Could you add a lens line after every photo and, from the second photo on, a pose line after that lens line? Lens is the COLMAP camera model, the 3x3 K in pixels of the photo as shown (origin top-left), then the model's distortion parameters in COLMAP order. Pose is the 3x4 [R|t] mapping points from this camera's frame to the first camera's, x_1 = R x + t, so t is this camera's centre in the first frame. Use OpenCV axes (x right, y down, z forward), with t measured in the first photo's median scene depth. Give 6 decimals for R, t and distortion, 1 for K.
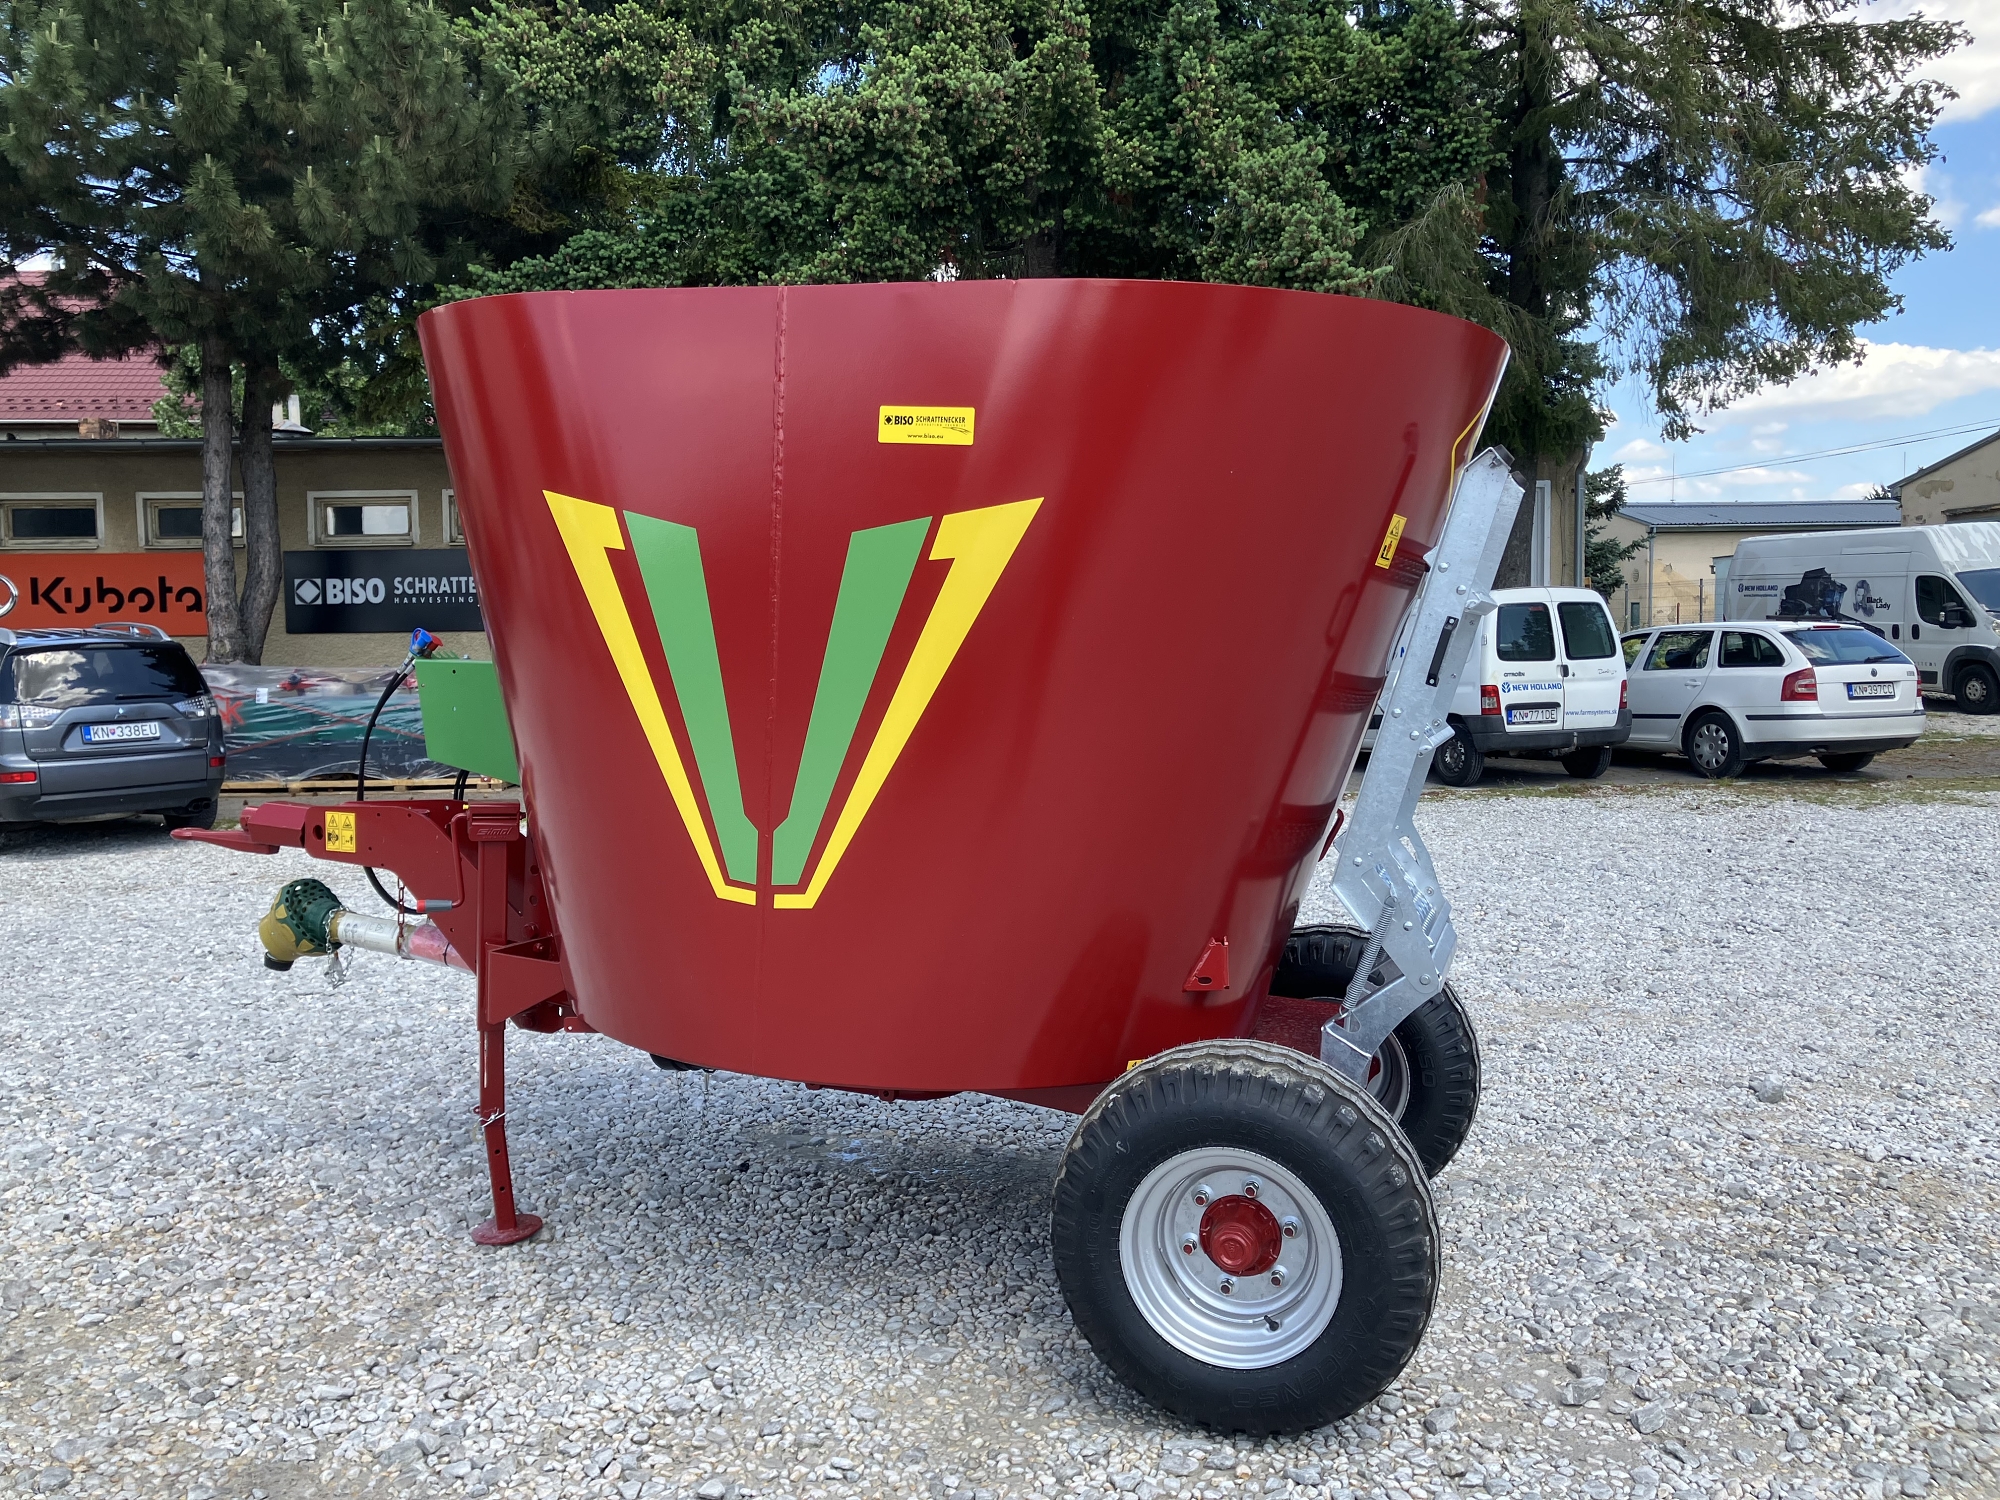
lens RADIAL K [[1649.8, 0, 988.7], [0, 1649.8, 751.1], [0, 0, 1]] dist [0.037860, -0.042794]
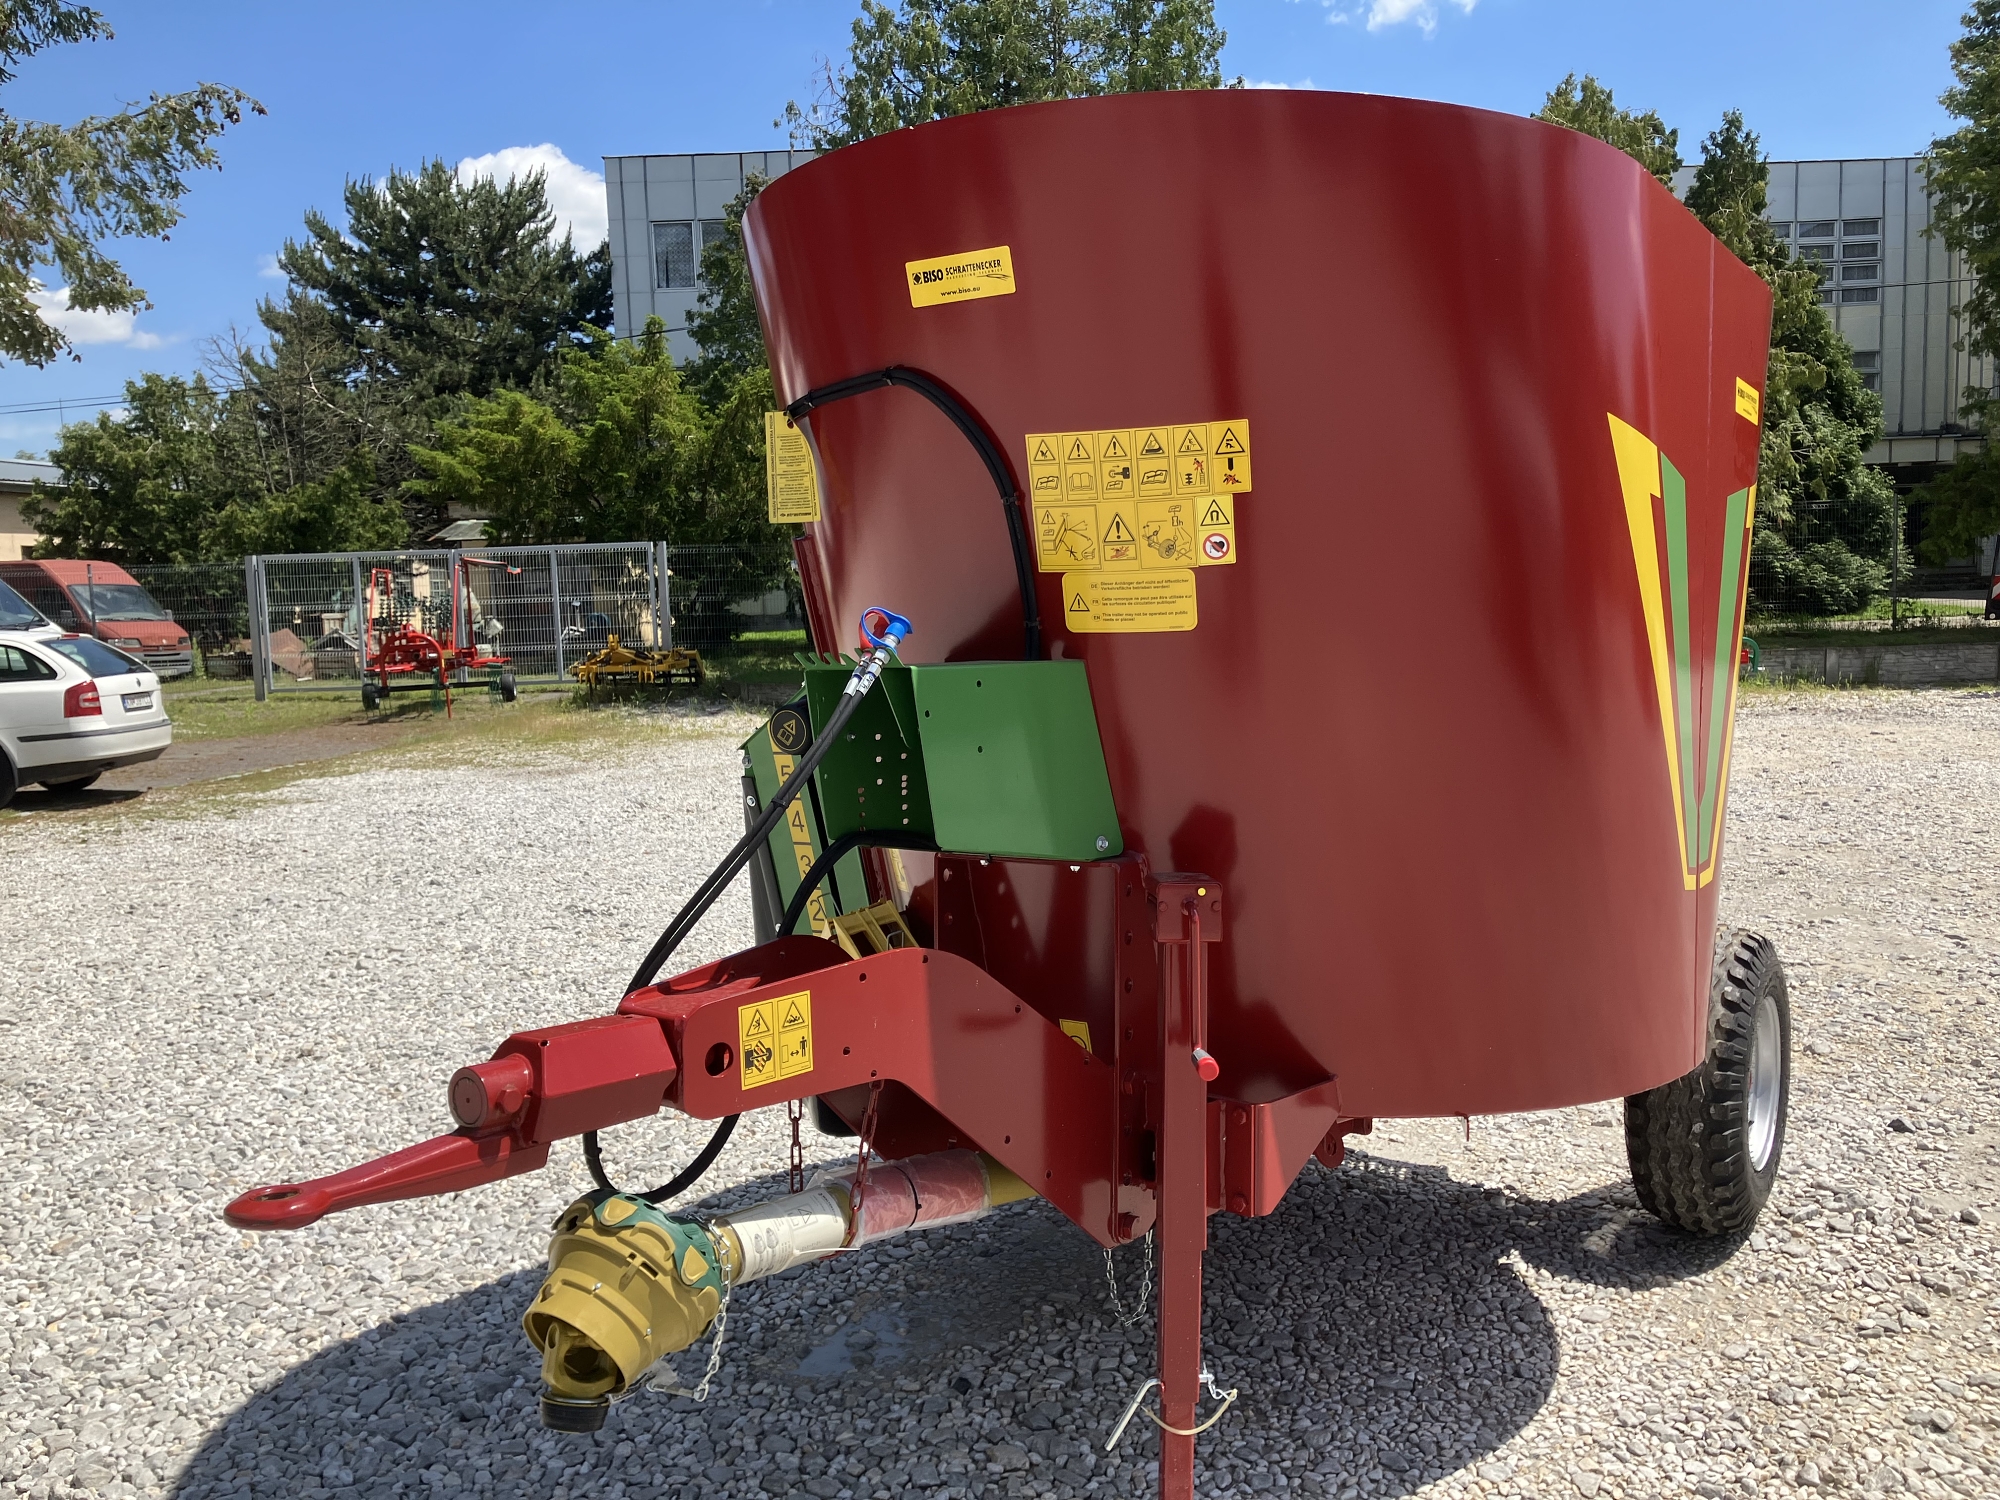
lens RADIAL K [[1649.8, 0, 1028.9], [0, 1649.8, 742.6], [0, 0, 1]] dist [0.037860, -0.042794]
pose [[0.247384, -0.074716, 0.966033, -0.271214], [0.091289, 0.994385, 0.053531, -0.017572], [-0.964608, 0.074945, 0.252815, 0.268119]]
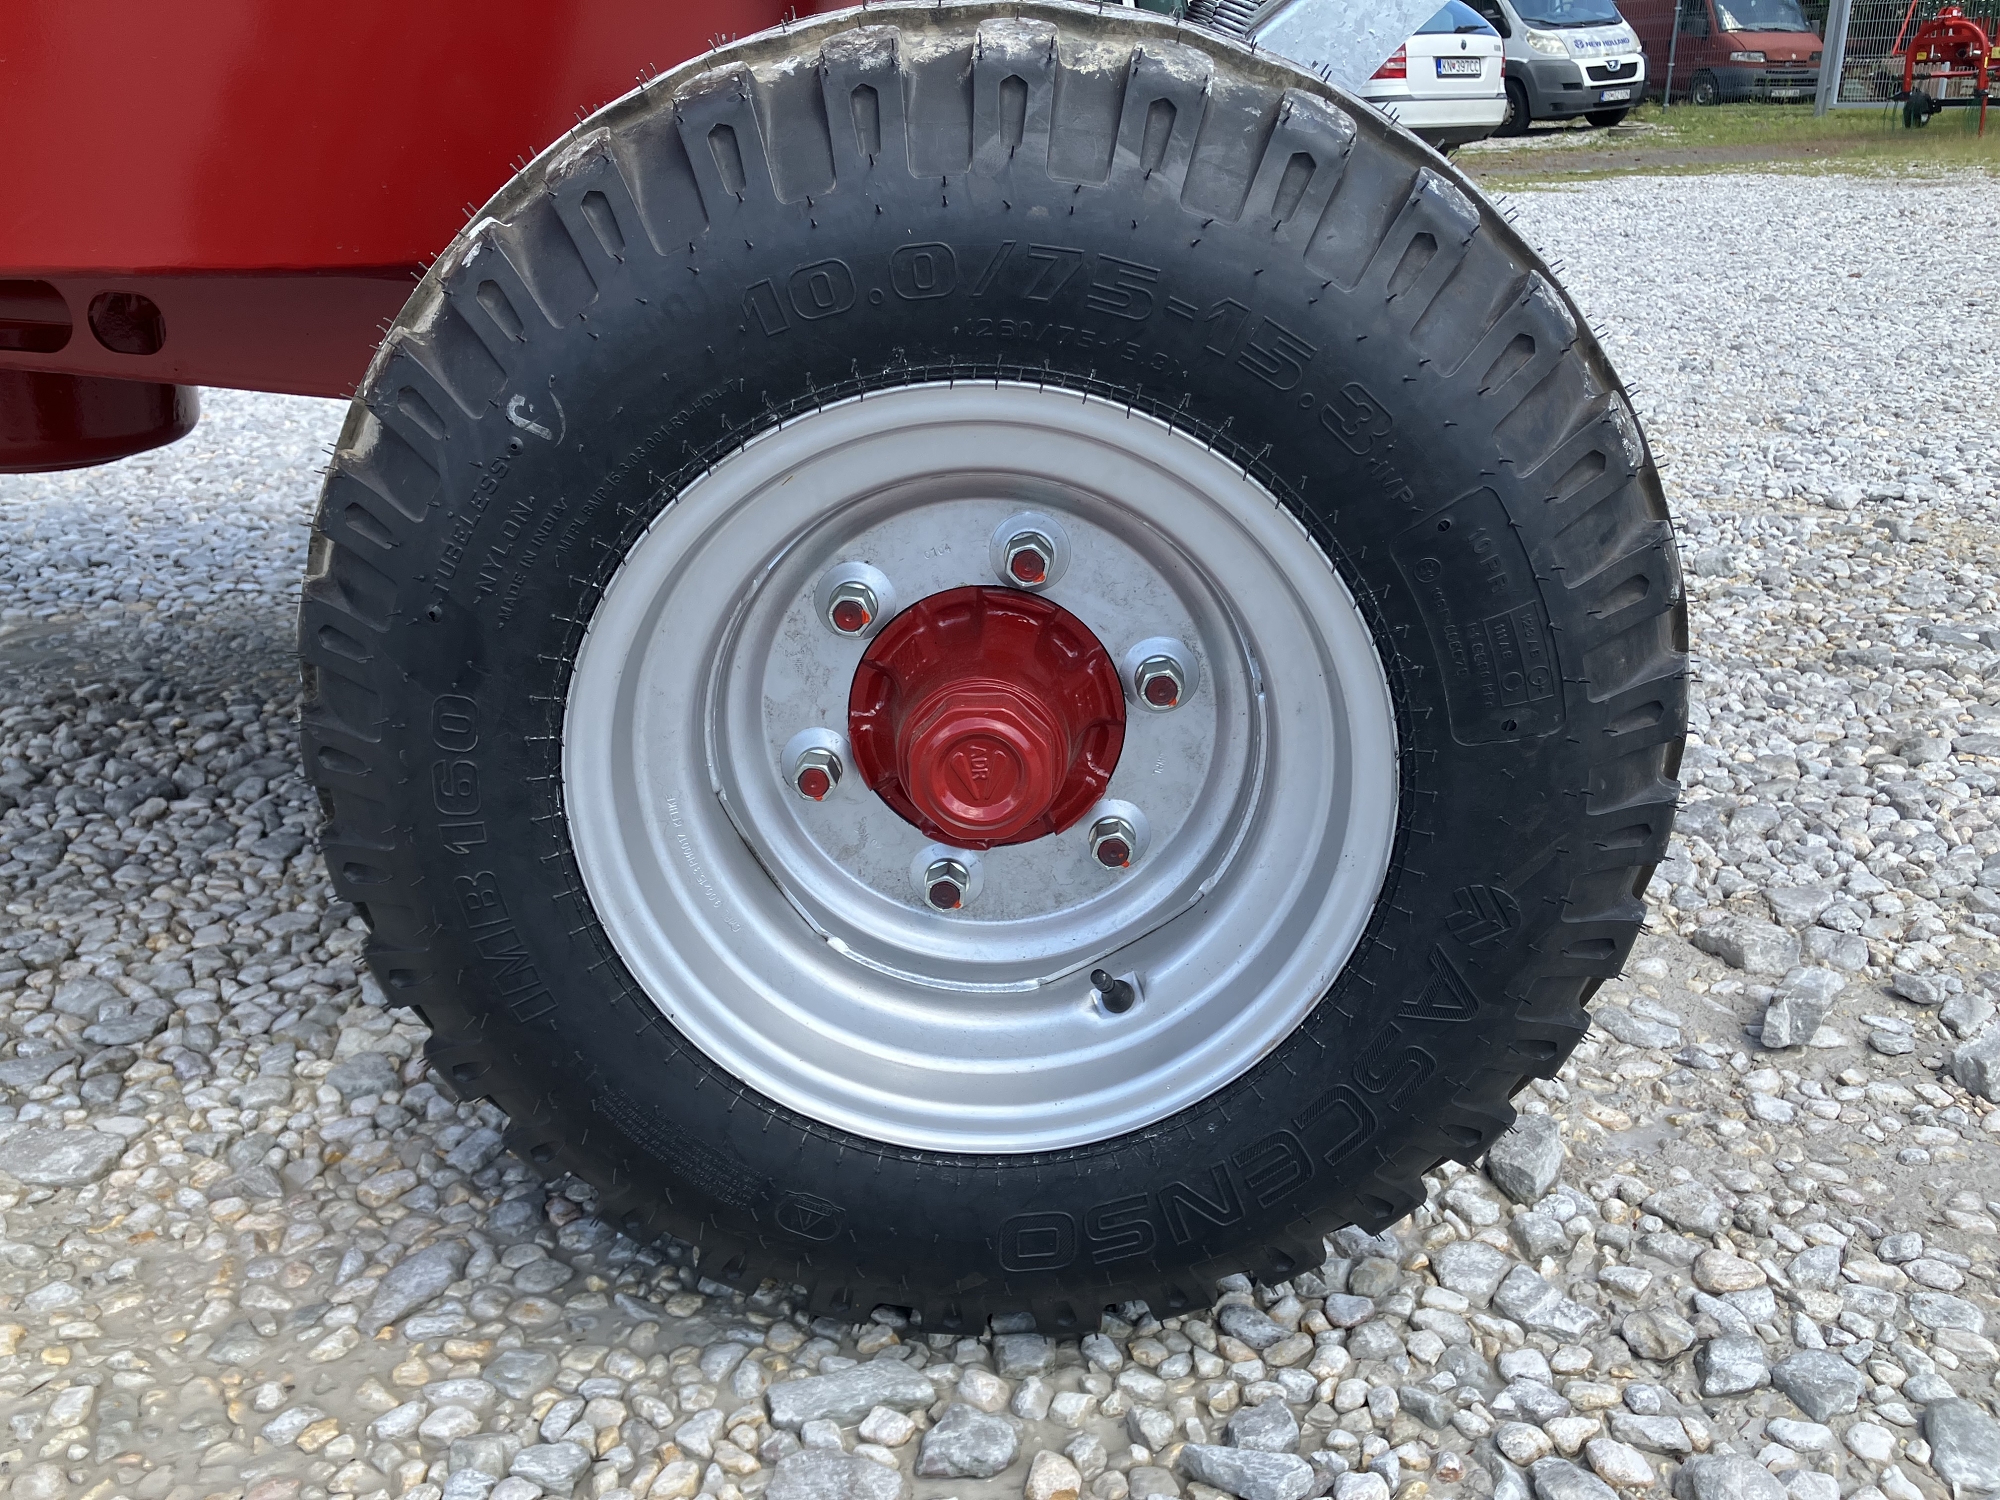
lens RADIAL K [[1649.8, 0, 987.3], [0, 1649.8, 750.0], [0, 0, 1]] dist [0.037860, -0.042794]
pose [[0.957062, -0.103192, 0.270893, 0.016583], [0.020858, 0.956586, 0.290703, 0.049066], [-0.289131, -0.272571, 0.917665, 0.168528]]
